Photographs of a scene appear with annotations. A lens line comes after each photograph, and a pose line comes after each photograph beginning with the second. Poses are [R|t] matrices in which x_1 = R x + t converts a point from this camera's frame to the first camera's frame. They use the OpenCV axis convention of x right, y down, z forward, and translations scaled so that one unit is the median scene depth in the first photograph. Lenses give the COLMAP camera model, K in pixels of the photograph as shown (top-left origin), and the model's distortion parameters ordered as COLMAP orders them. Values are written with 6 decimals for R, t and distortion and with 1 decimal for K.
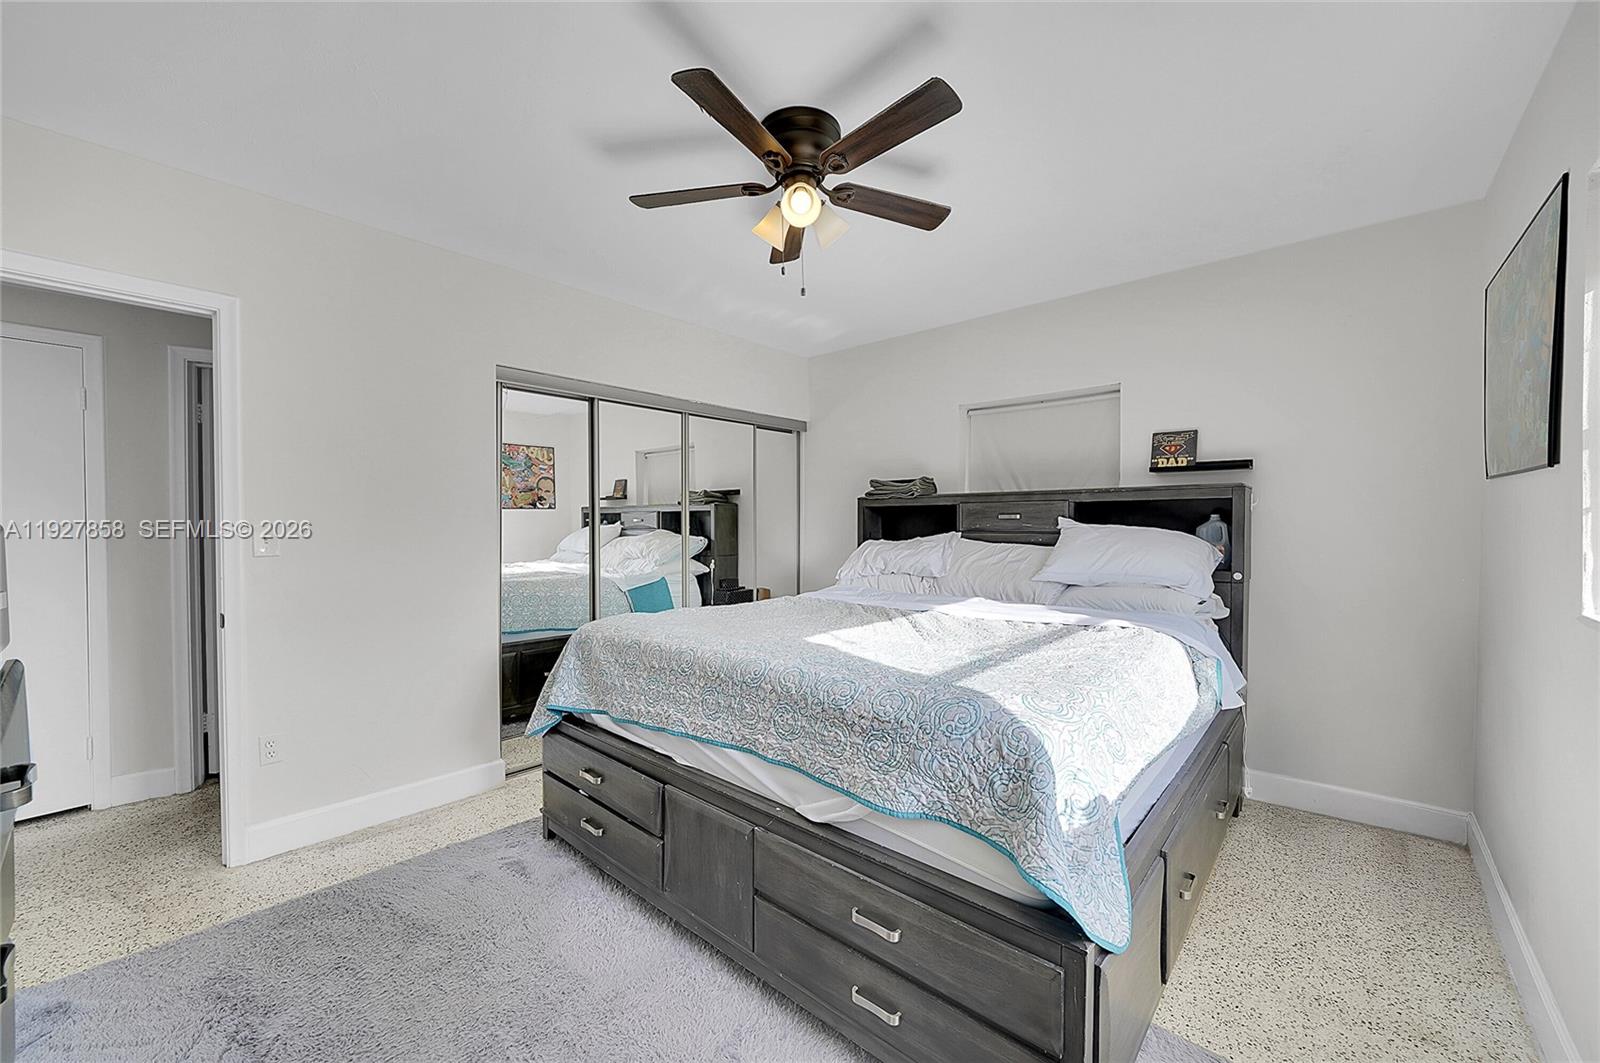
lens RADIAL K [[624.4, 0, 800.0], [0, 624.4, 531.5], [0, 0, 1]] dist [0.000573, -0.000001]
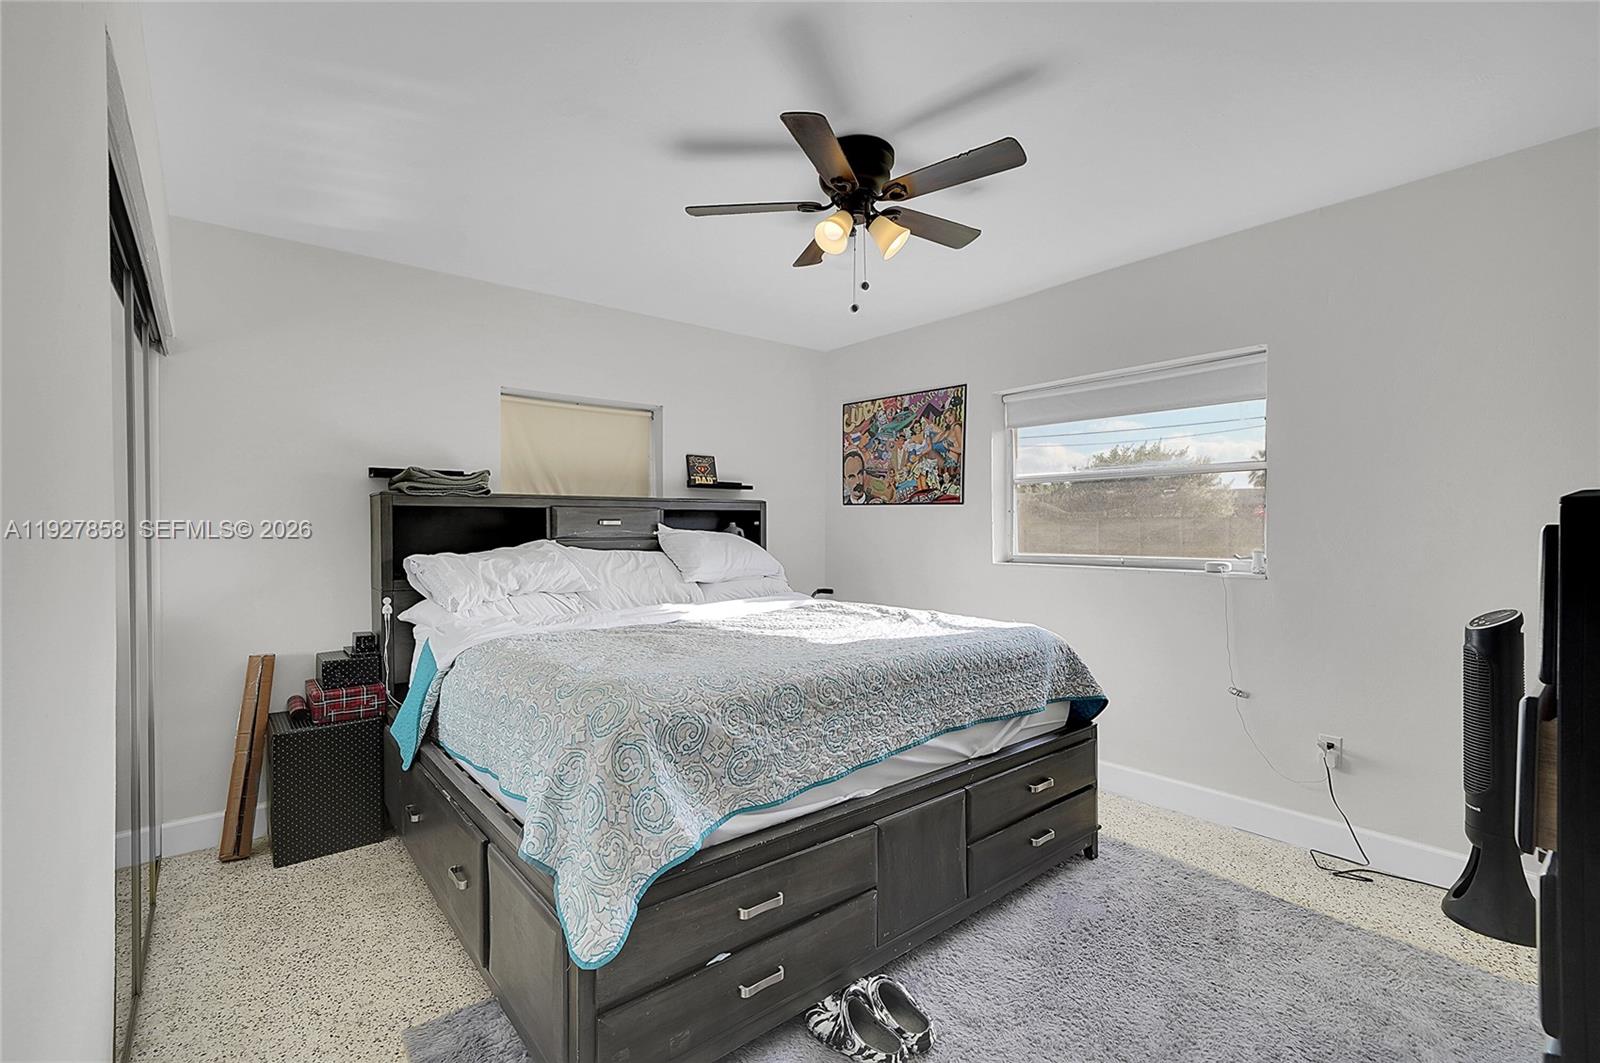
lens RADIAL K [[705.6, 0, 800.0], [0, 705.6, 531.5], [0, 0, 1]] dist [0.000042, -0.000010]
pose [[0.143597, -0.004408, 0.989626, -0.988553], [0.017643, 0.999843, 0.001894, -0.009411], [-0.989479, 0.017188, 0.143652, 0.772543]]
